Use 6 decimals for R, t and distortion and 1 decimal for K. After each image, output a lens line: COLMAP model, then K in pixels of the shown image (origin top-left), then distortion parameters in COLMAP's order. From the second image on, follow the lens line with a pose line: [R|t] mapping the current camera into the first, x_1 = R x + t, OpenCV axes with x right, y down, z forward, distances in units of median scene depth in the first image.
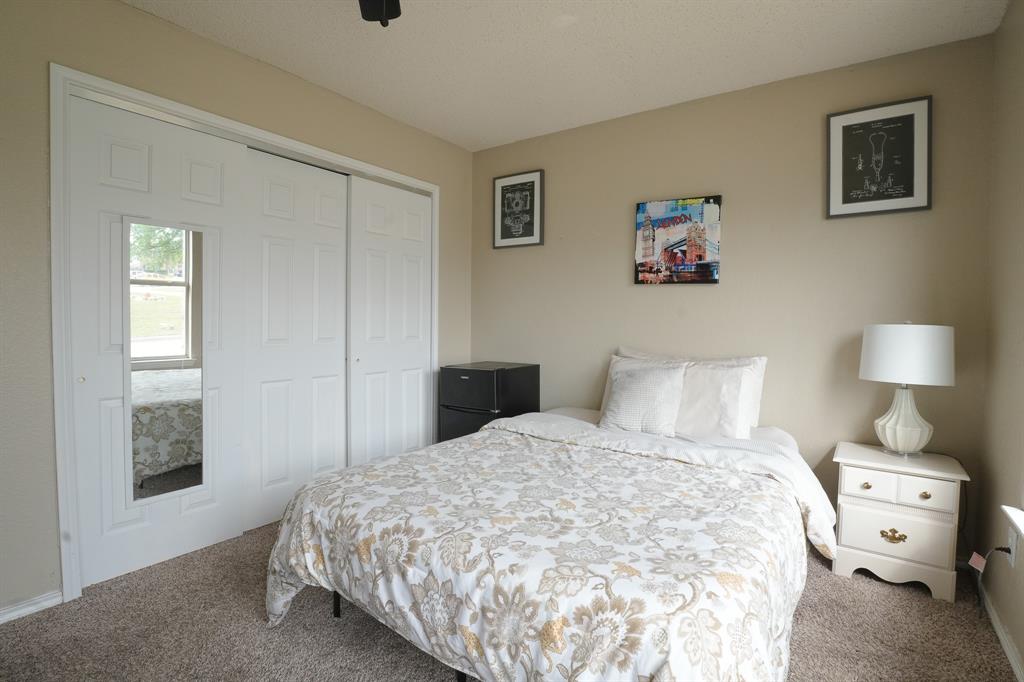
lens RADIAL K [[491.0, 0, 501.5], [0, 491.0, 336.9], [0, 0, 1]] dist [-0.044488, 0.010129]
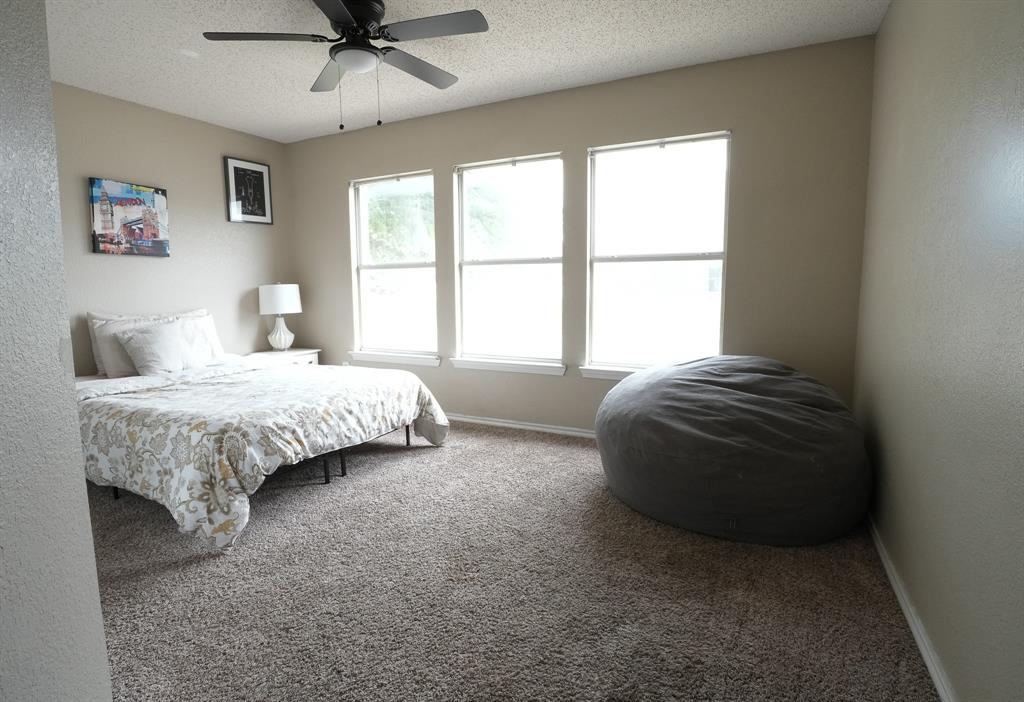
lens RADIAL K [[515.1, 0, 479.3], [0, 515.1, 345.8], [0, 0, 1]] dist [-0.036556, 0.006536]
pose [[-0.095208, -0.129965, 0.986937, -1.041014], [0.049569, 0.989592, 0.135097, -0.015072], [-0.994223, 0.061783, -0.087775, 0.295313]]
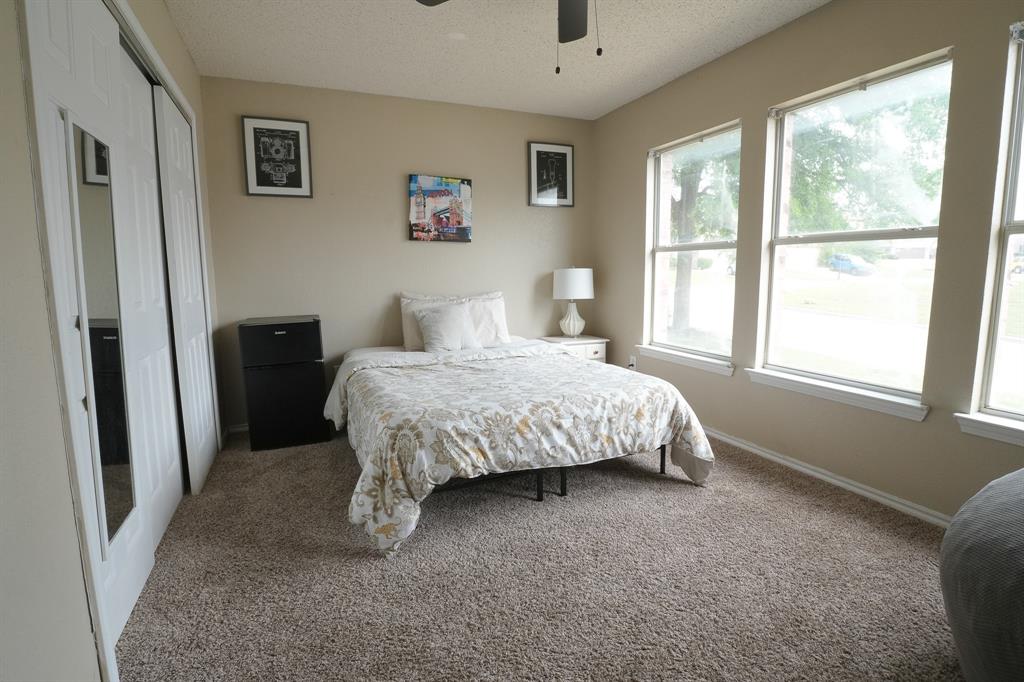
lens RADIAL K [[491.0, 0, 509.2], [0, 491.0, 337.9], [0, 0, 1]] dist [-0.044488, 0.010129]
pose [[0.535479, -0.130117, 0.834465, -0.735778], [0.047487, 0.991136, 0.124075, -0.005026], [-0.843212, -0.026813, 0.536912, 0.124898]]
